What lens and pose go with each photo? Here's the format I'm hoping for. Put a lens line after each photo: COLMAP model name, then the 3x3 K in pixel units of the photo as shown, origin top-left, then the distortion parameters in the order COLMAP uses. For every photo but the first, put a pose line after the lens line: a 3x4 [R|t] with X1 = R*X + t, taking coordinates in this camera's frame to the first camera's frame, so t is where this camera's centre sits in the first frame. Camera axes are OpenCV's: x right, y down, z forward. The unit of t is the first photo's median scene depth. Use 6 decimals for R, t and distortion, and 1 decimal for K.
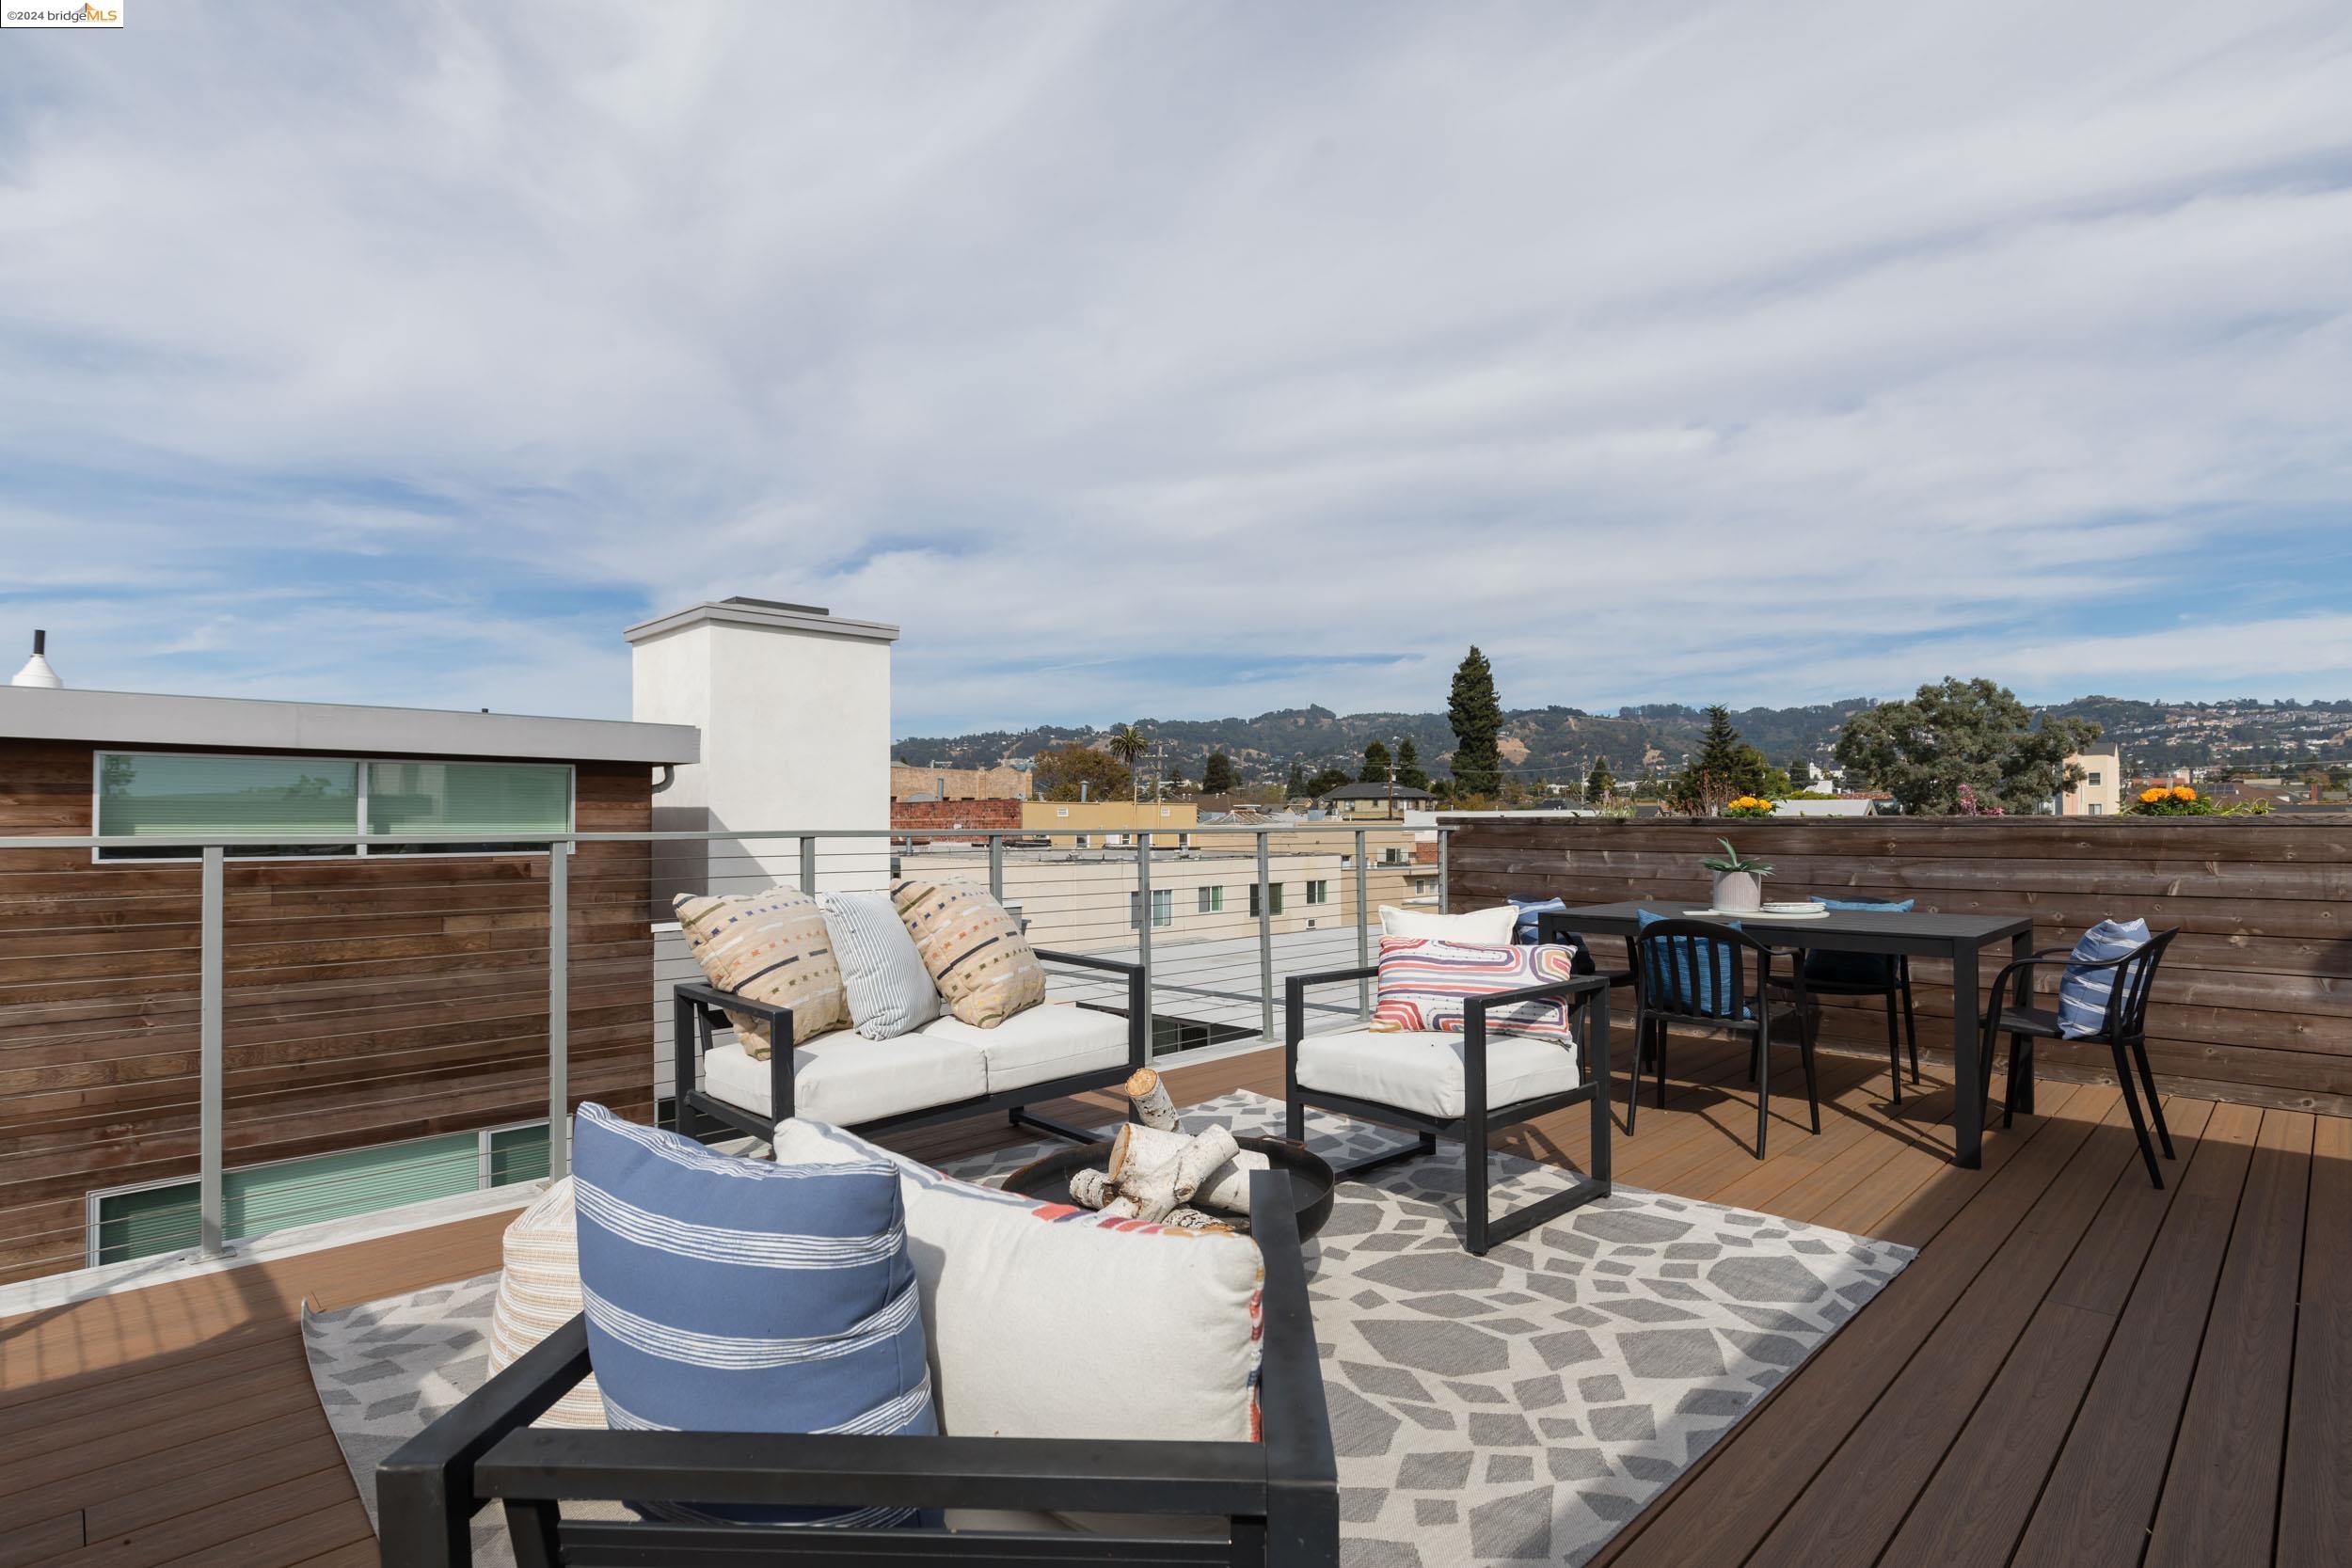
lens RADIAL K [[1176.1, 0, 1176.9], [0, 1176.1, 785.2], [0, 0, 1]] dist [-0.007529, -0.000537]
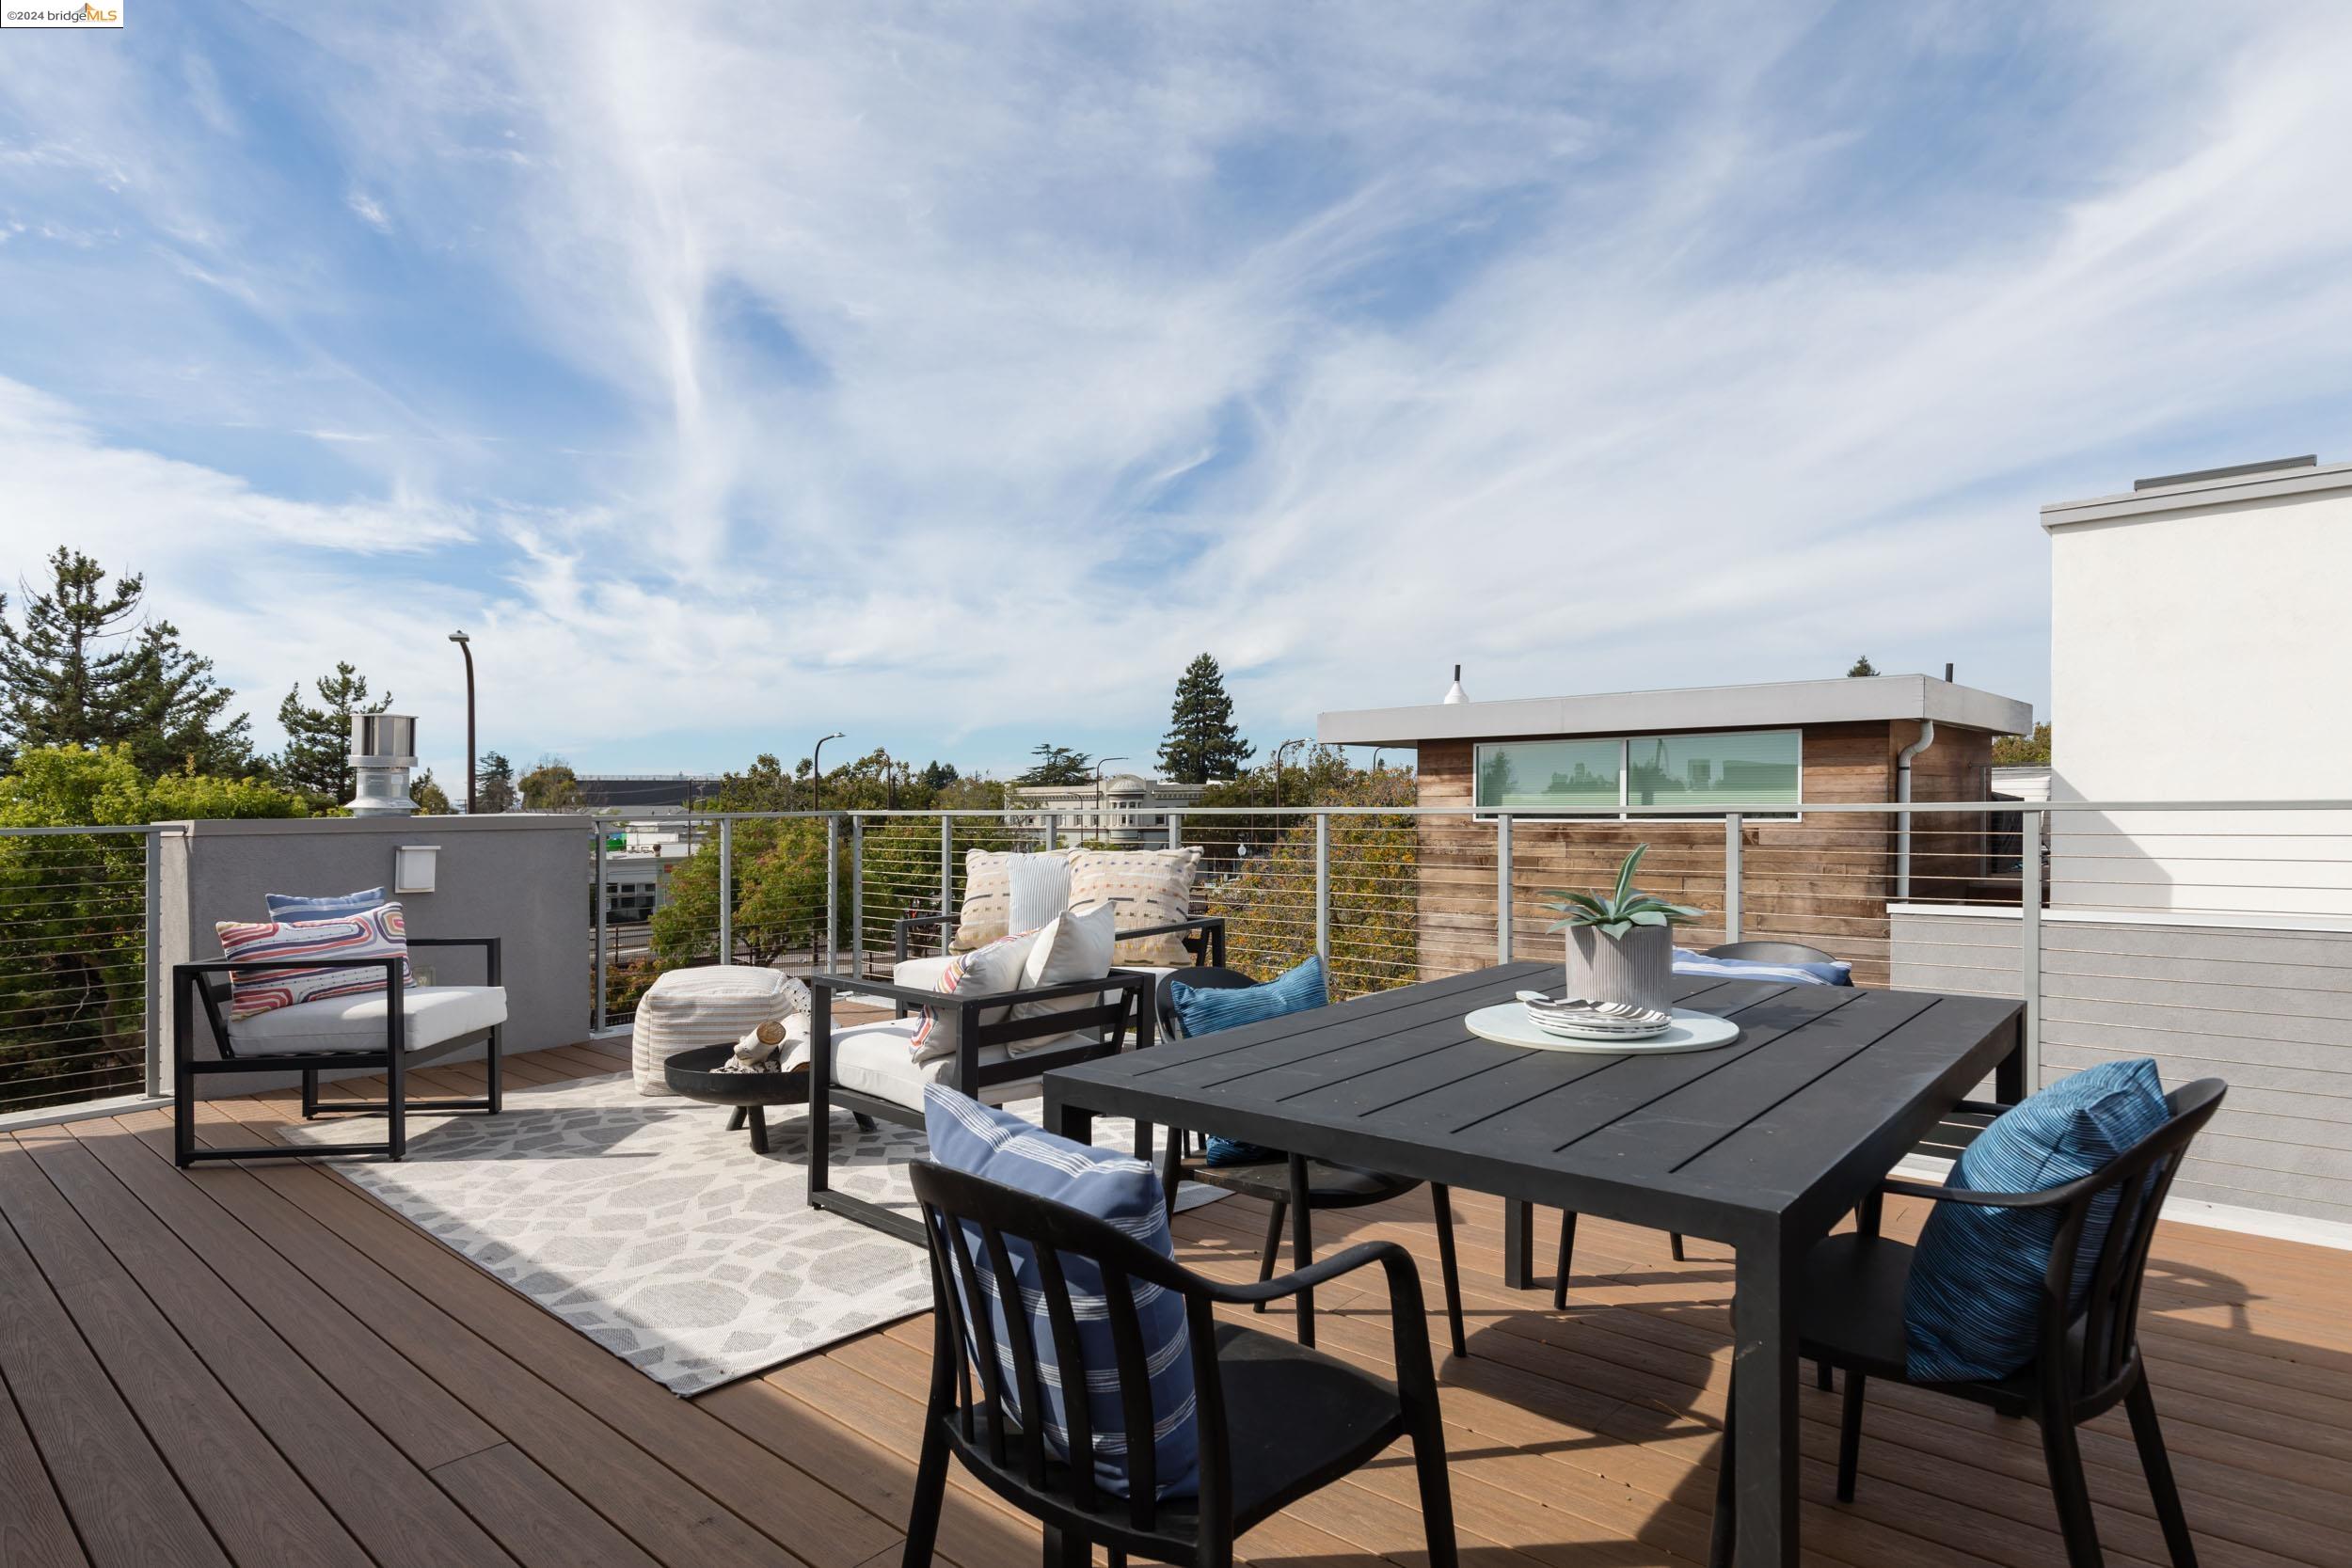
lens RADIAL K [[1269.2, 0, 1177.4], [0, 1269.2, 798.9], [0, 0, 1]] dist [-0.015307, 0.000148]
pose [[0.061660, 0.000948, -0.998097, 1.465444], [0.047653, 0.998856, 0.003893, 0.033845], [0.996959, -0.047803, 0.061545, 1.295242]]
